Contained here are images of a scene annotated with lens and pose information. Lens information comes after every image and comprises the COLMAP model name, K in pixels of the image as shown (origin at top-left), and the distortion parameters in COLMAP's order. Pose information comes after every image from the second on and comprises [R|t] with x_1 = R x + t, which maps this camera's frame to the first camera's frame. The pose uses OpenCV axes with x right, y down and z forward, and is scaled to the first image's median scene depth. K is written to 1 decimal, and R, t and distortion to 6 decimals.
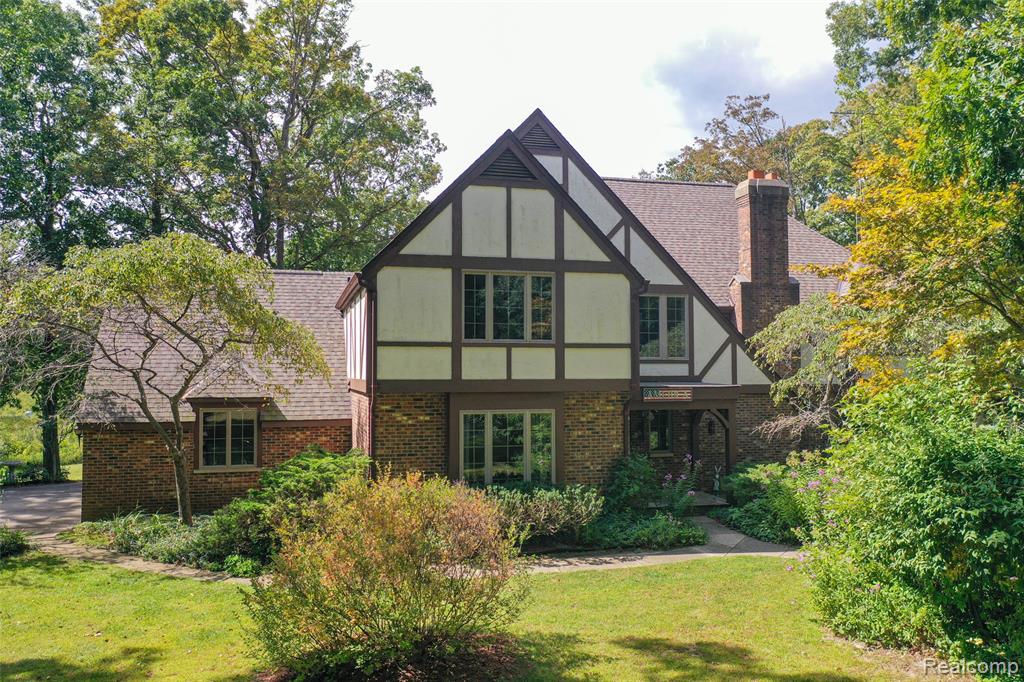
lens RADIAL K [[810.2, 0, 507.1], [0, 810.2, 344.4], [0, 0, 1]] dist [-0.001490, 0.012190]
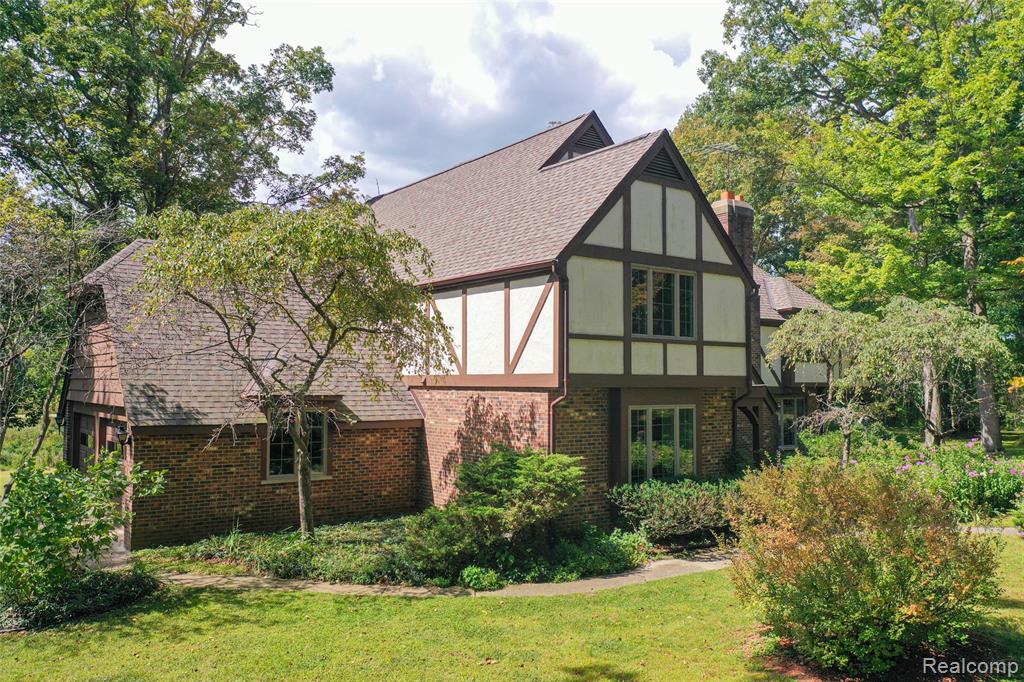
lens RADIAL K [[810.2, 0, 507.1], [0, 810.2, 344.4], [0, 0, 1]] dist [-0.001490, 0.012190]
pose [[0.926451, 0.024286, 0.375630, -0.556706], [-0.018976, 0.999661, -0.017829, 0.026542], [-0.375936, 0.009390, 0.926598, 0.134456]]
